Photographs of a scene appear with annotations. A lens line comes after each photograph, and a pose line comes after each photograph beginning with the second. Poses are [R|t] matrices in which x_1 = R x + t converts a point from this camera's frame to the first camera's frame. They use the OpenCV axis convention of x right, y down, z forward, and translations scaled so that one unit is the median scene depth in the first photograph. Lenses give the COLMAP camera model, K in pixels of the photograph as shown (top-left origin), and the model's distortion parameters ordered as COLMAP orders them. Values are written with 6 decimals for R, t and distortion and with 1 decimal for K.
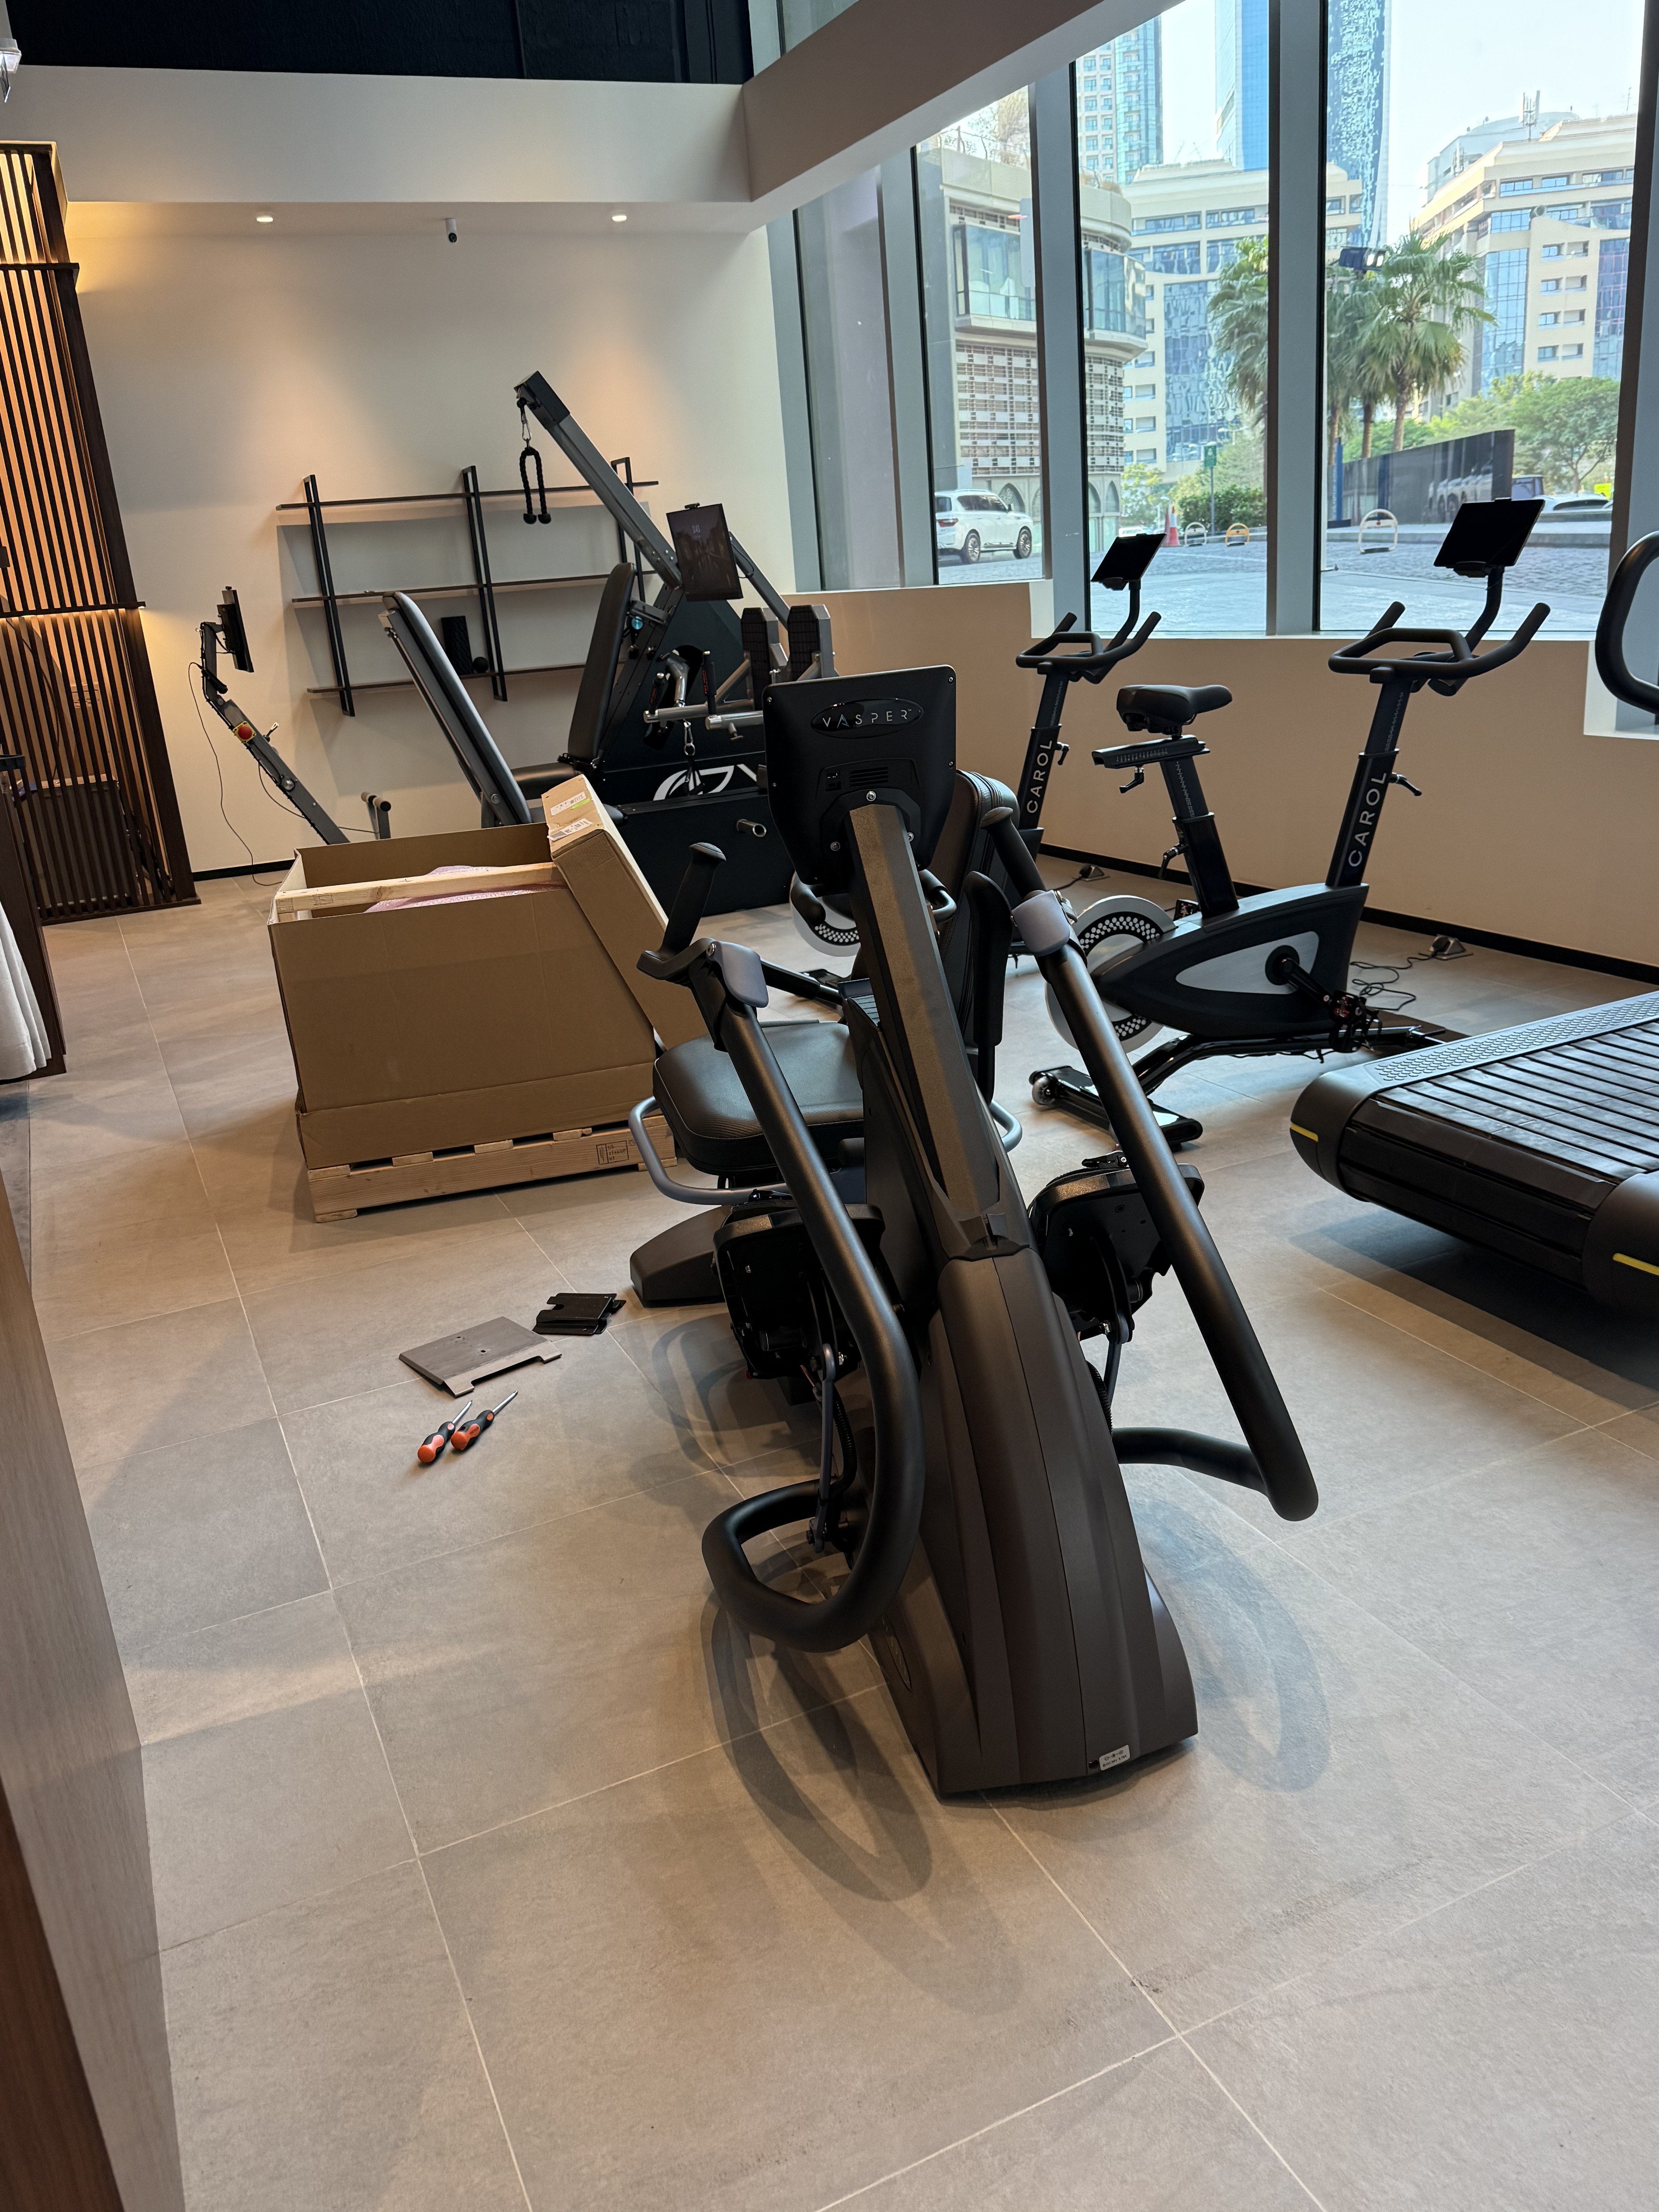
lens RADIAL K [[1681.2, 0, 766.4], [0, 1681.2, 1119.5], [0, 0, 1]] dist [0.039017, -0.052907]
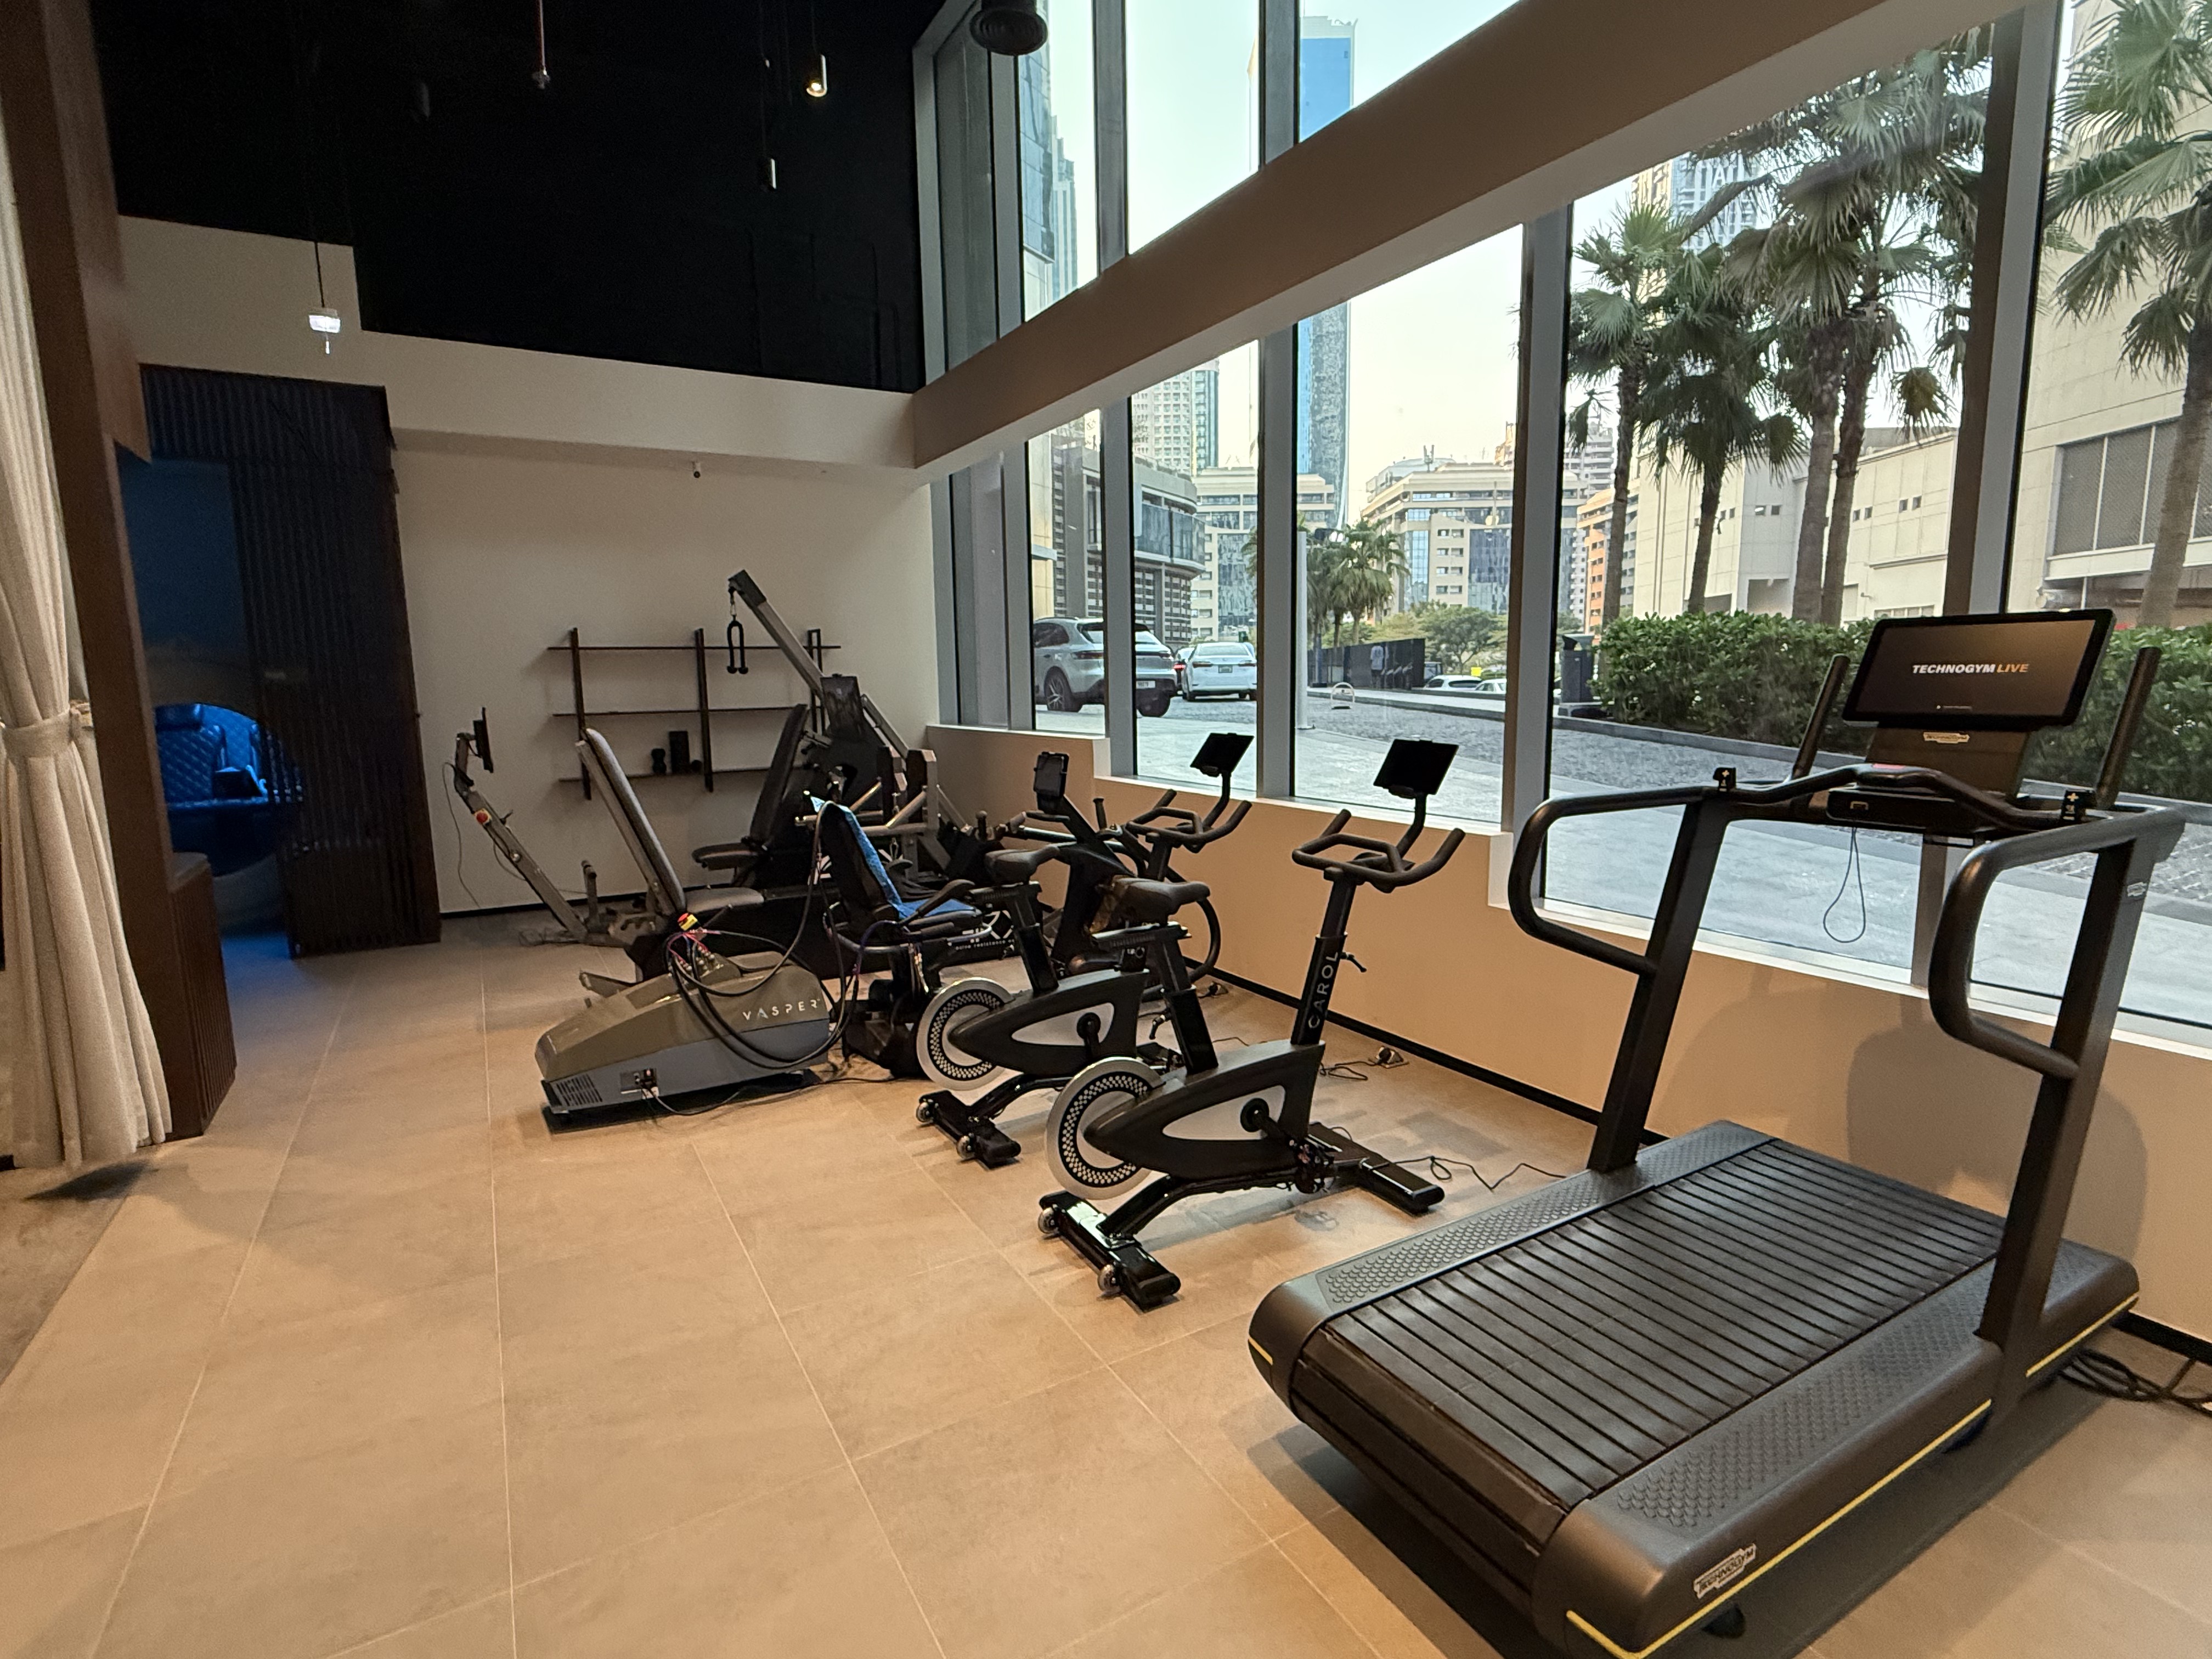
lens RADIAL K [[1091.6, 0, 1099.3], [0, 1091.6, 832.7], [0, 0, 1]] dist [-0.005458, 0.000766]
pose [[0.992229, 0.046826, 0.115277, 0.056881], [-0.025870, 0.983874, -0.176985, -0.080735], [-0.121706, 0.172627, 0.977439, 0.134172]]
